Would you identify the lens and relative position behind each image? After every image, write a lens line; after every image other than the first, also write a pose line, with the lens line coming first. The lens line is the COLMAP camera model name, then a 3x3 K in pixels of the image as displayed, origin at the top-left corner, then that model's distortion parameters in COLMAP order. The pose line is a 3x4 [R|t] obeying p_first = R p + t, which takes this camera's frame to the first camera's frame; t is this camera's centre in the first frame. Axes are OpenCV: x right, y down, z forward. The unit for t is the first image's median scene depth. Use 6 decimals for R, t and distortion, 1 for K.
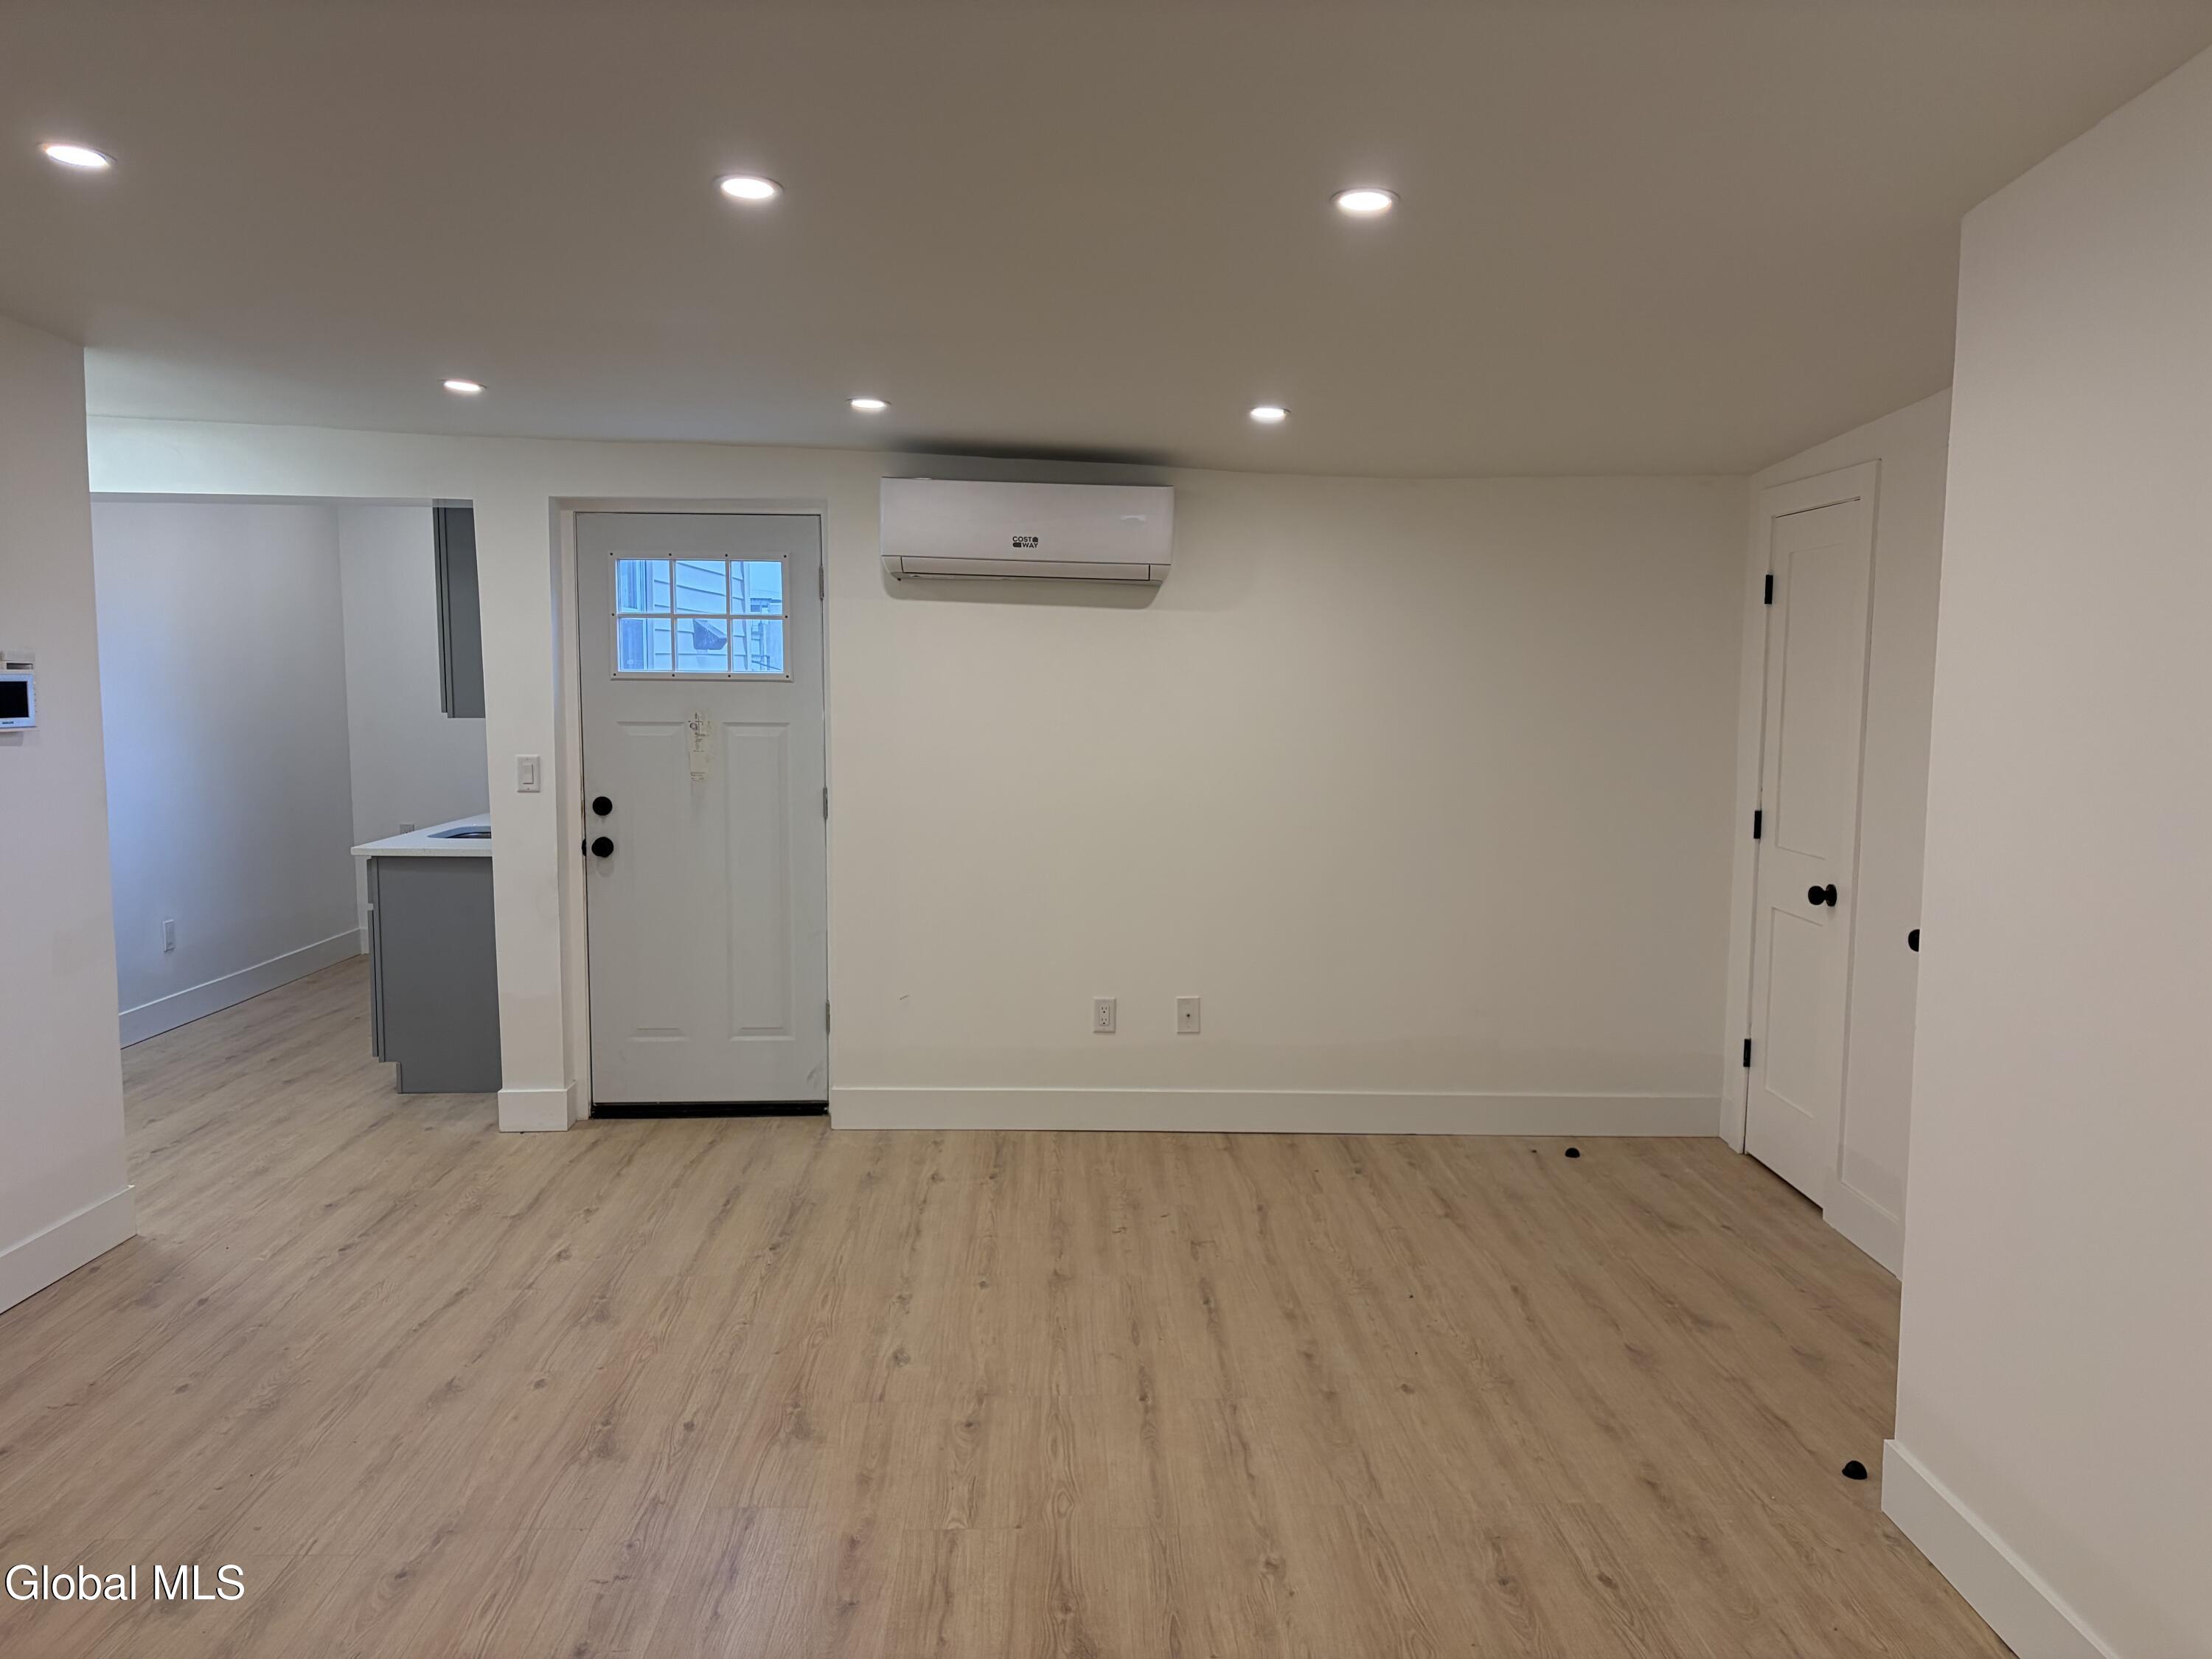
lens RADIAL K [[1671.3, 0, 1113.2], [0, 1671.3, 835.2], [0, 0, 1]] dist [0.038709, -0.039407]
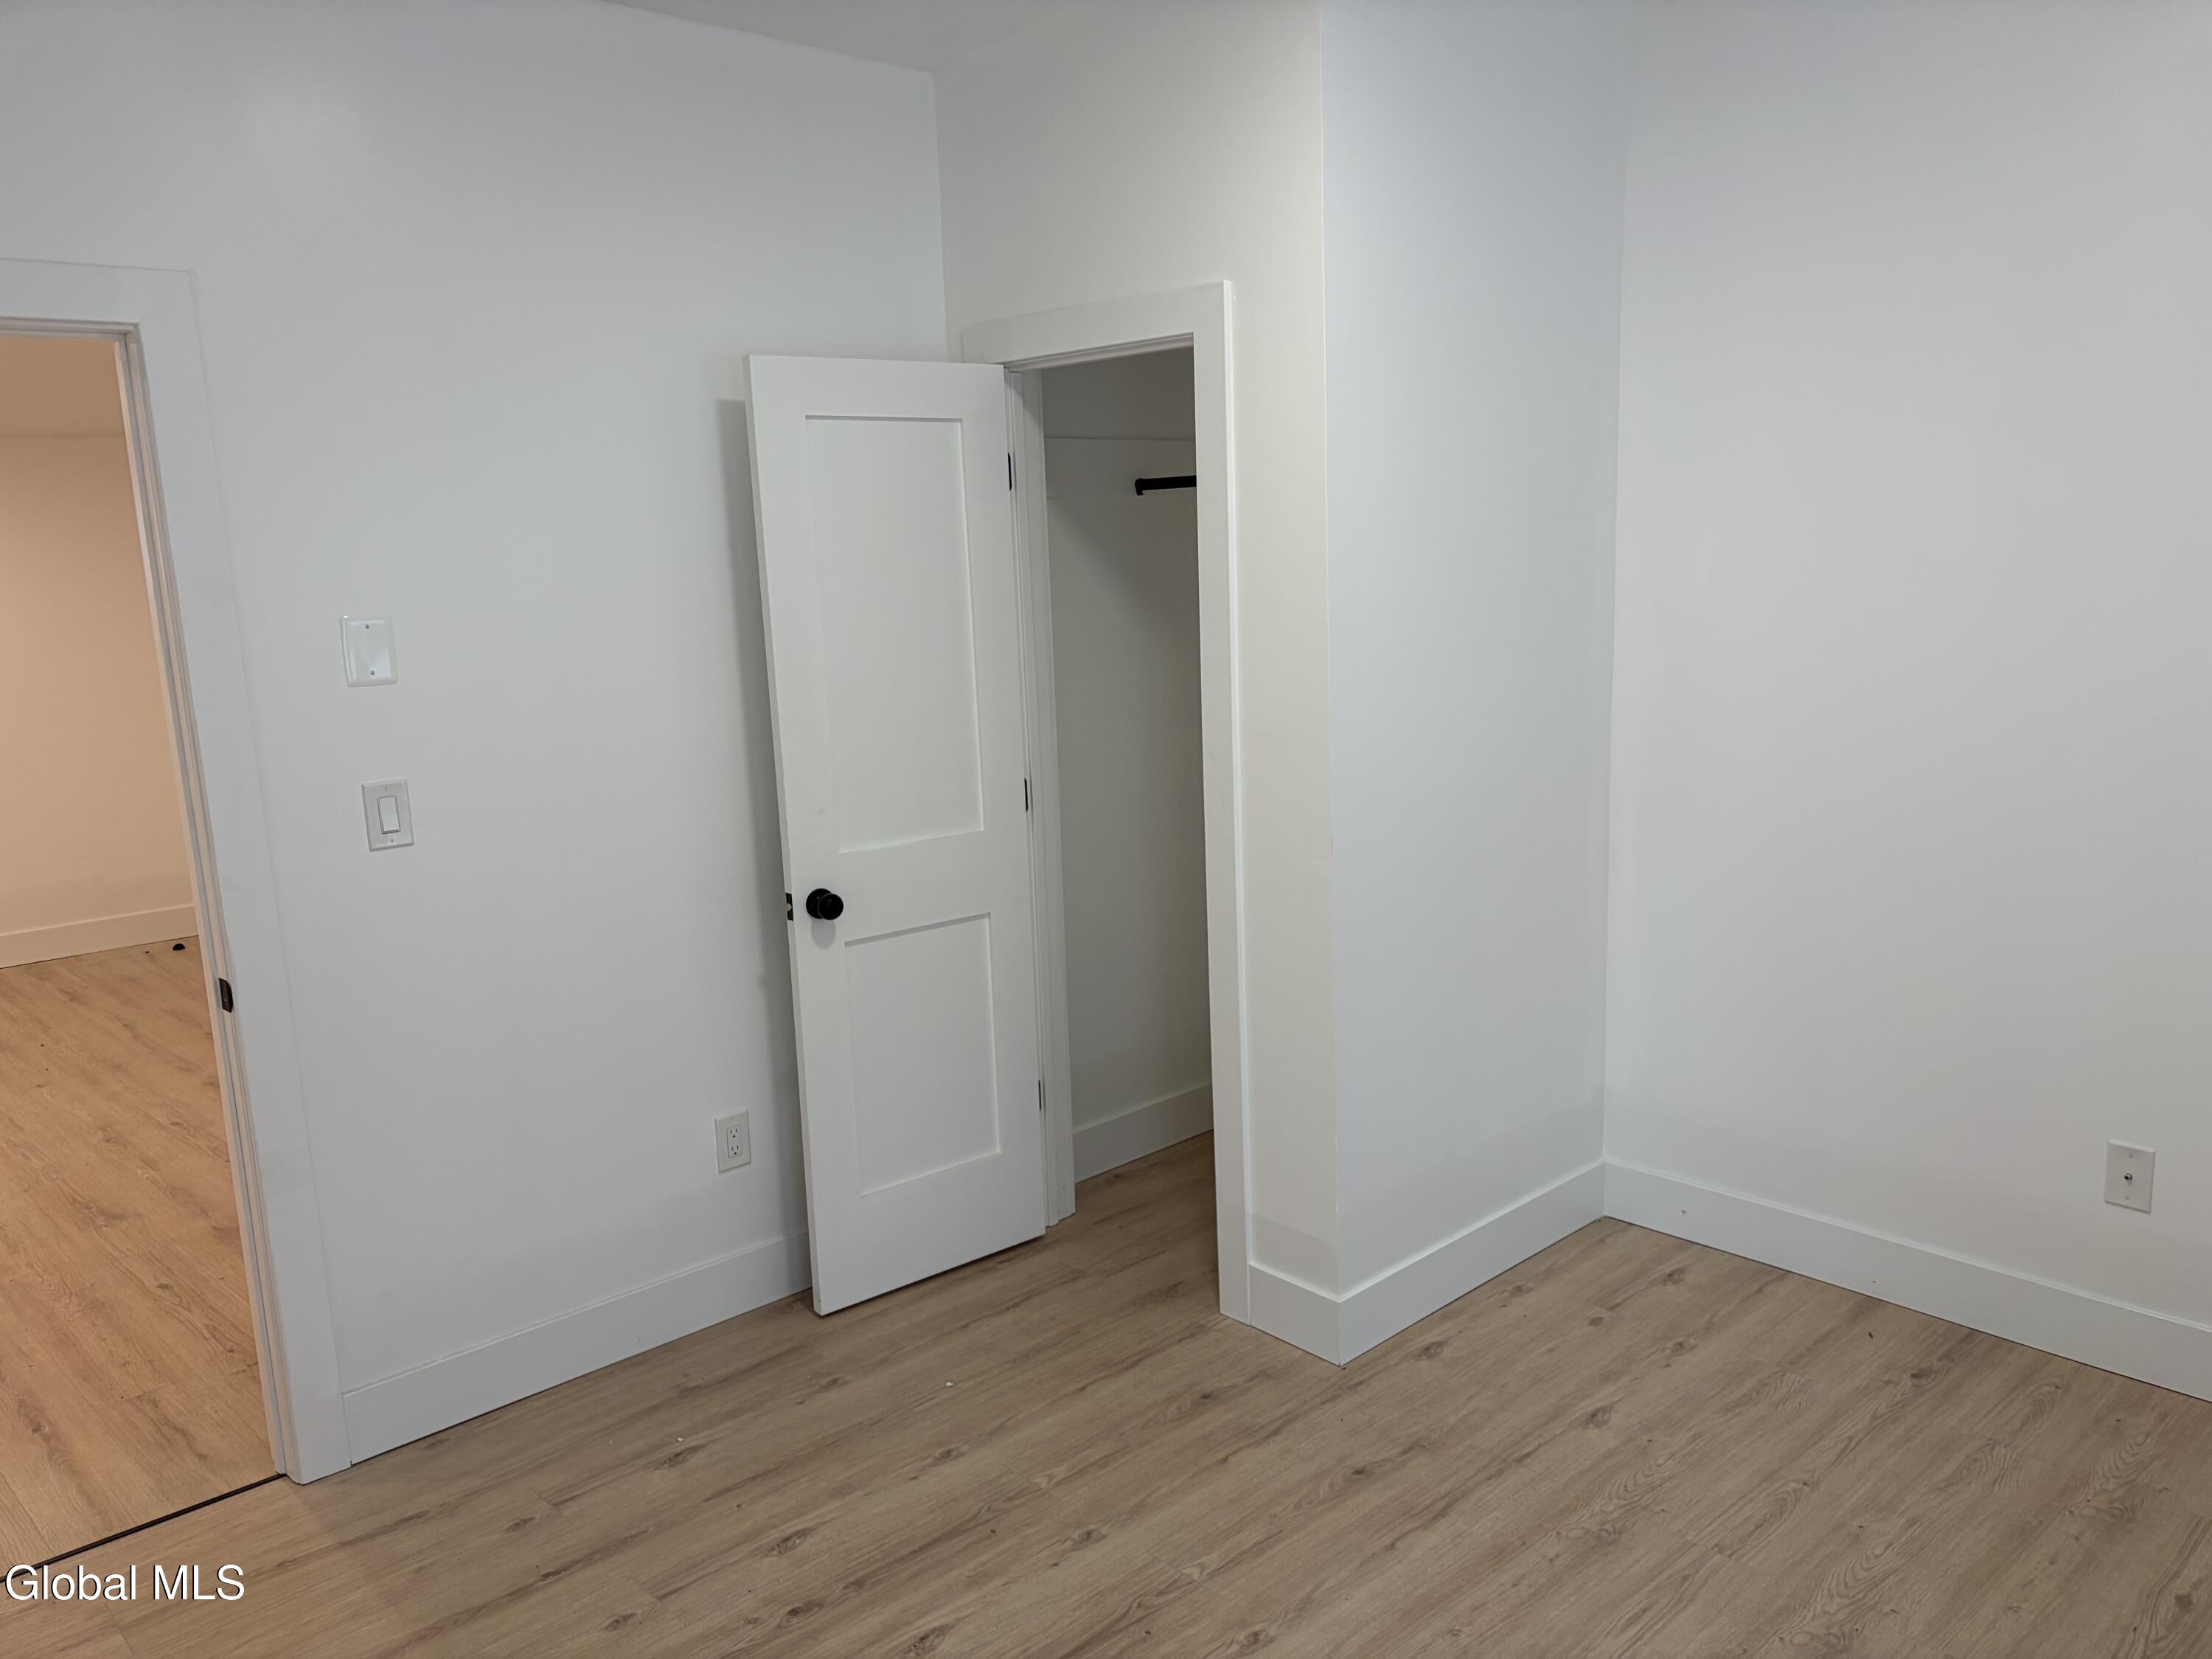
lens RADIAL K [[1671.3, 0, 1148.2], [0, 1671.3, 877.7], [0, 0, 1]] dist [0.038709, -0.039407]
pose [[0.729117, -0.165429, 0.664095, -0.070549], [0.102483, 0.985797, 0.133050, 0.047385], [-0.676673, -0.028951, 0.735715, -0.748738]]
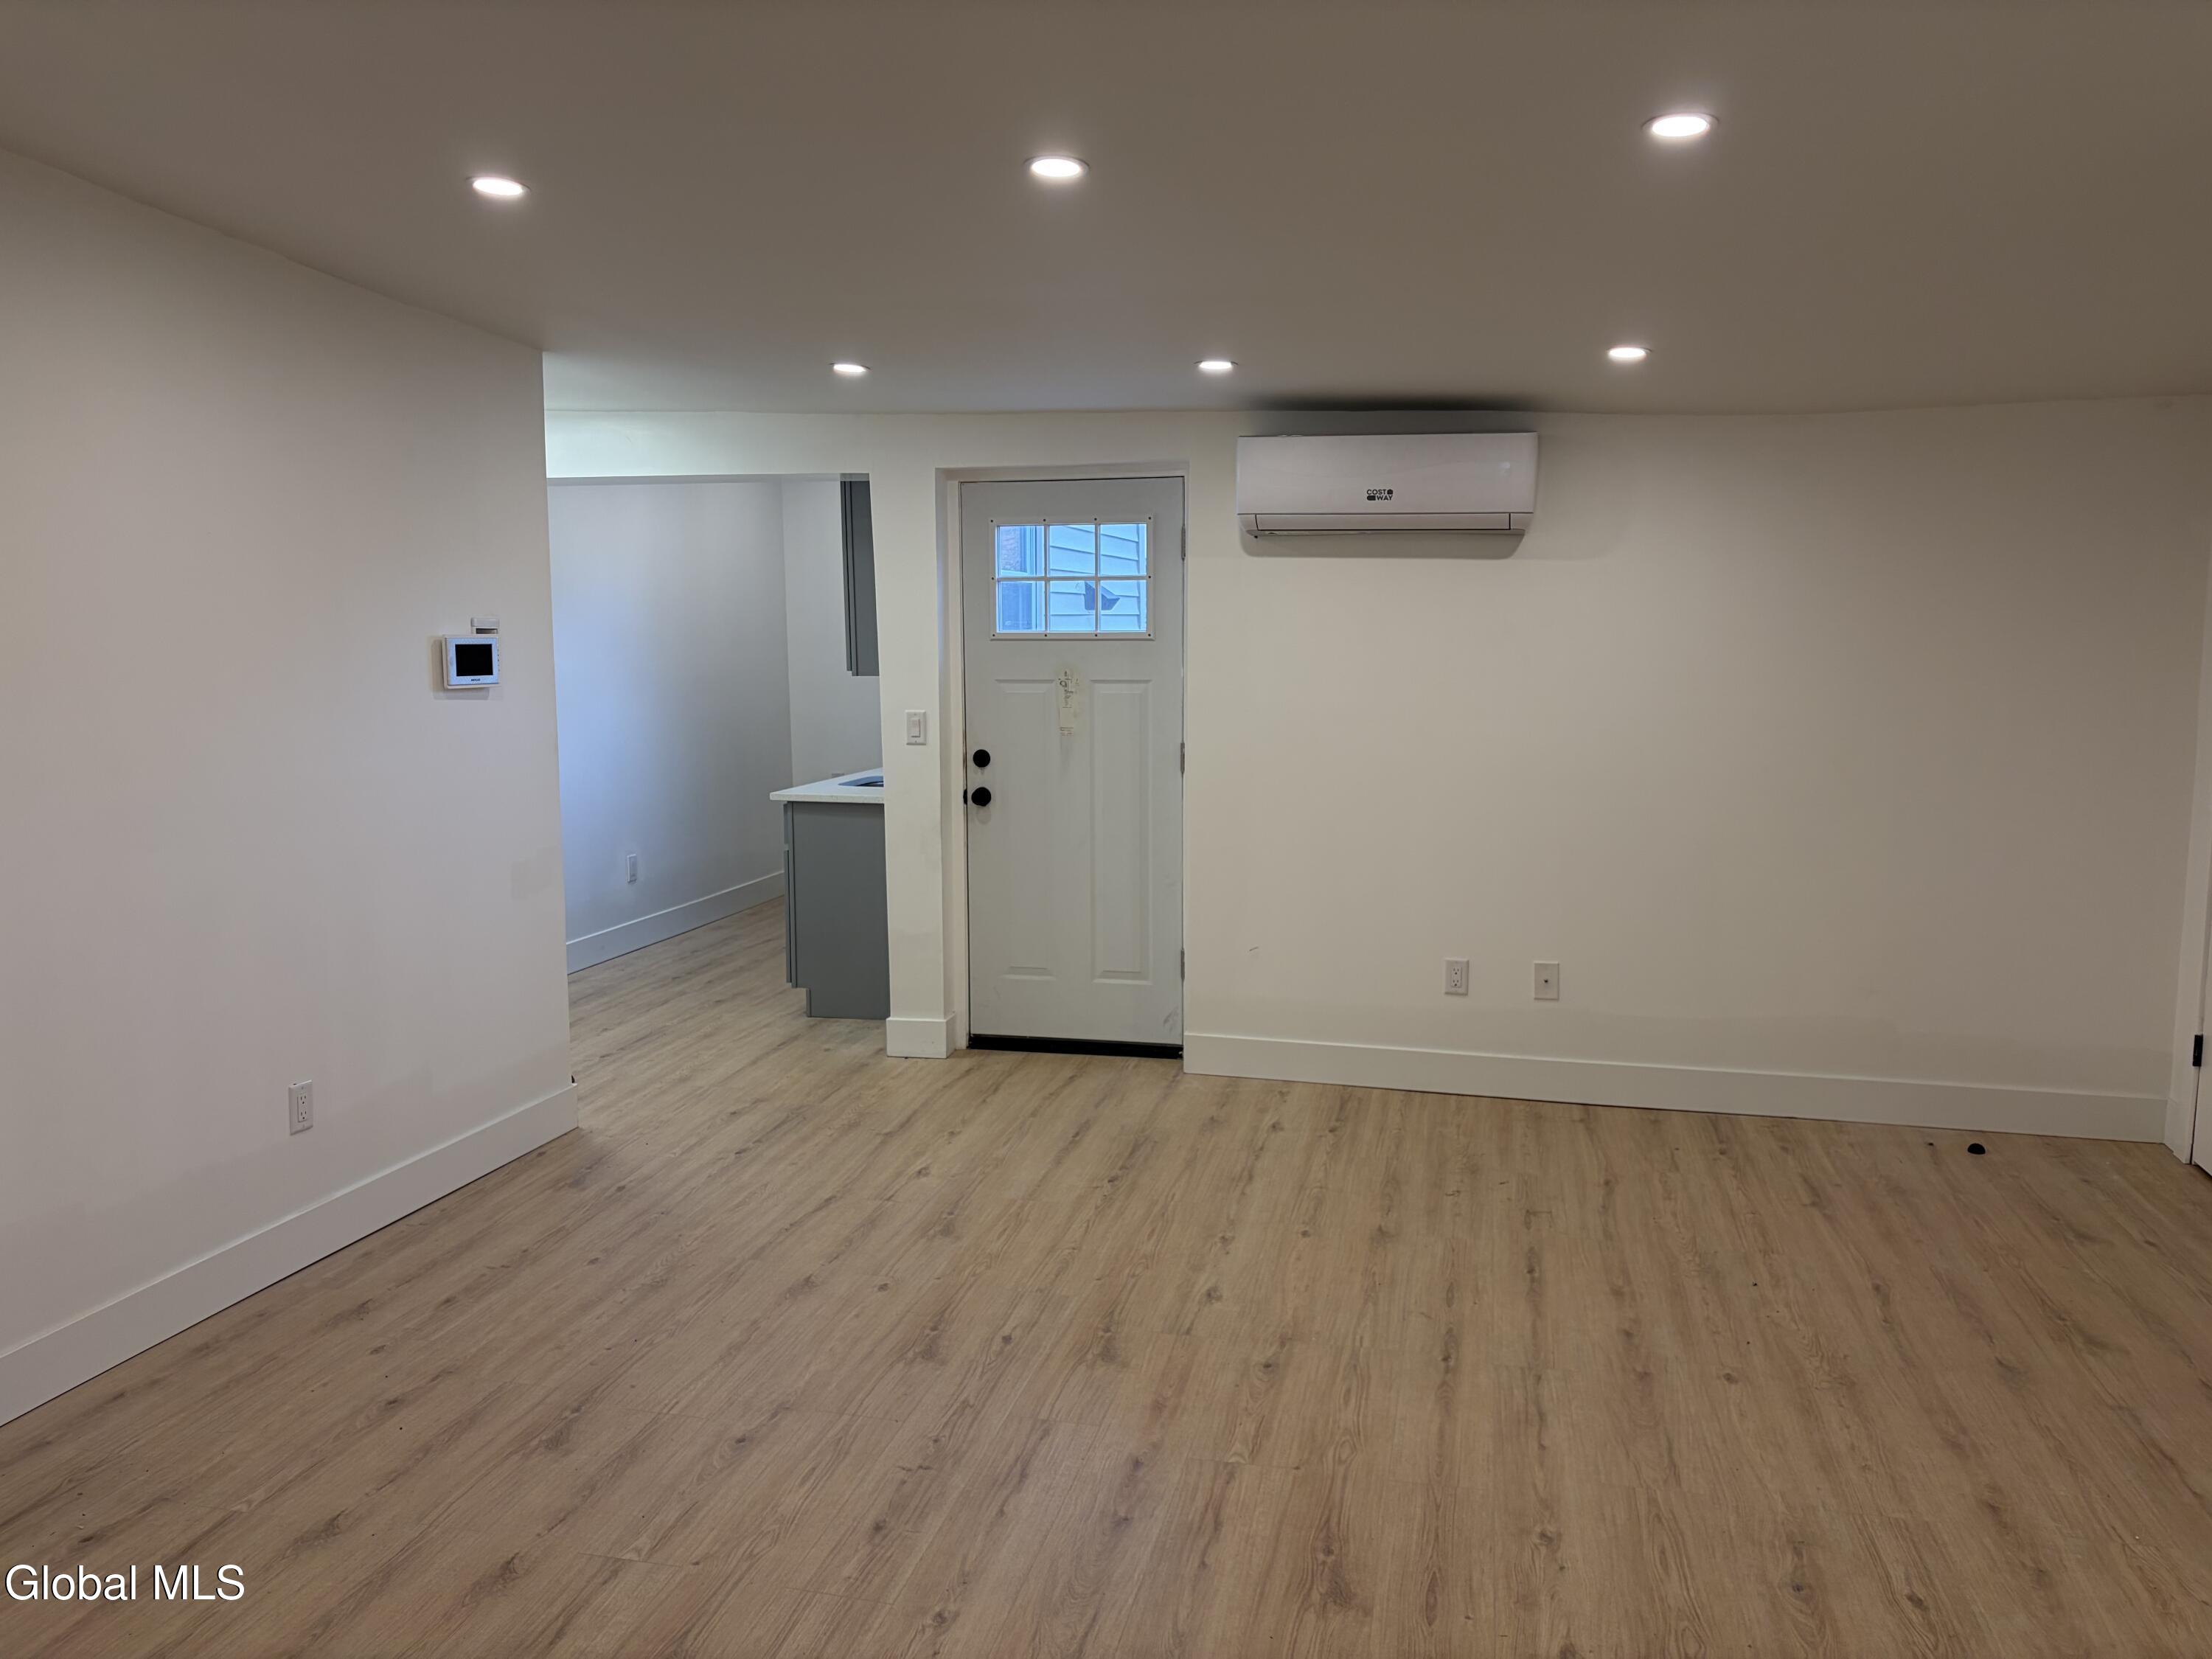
lens RADIAL K [[1671.3, 0, 1102.5], [0, 1671.3, 818.7], [0, 0, 1]] dist [0.038709, -0.039407]
pose [[0.965189, 0.020085, -0.260780, 0.072151], [-0.015747, 0.999701, 0.018715, 0.000448], [0.261078, -0.013957, 0.965217, -0.007446]]
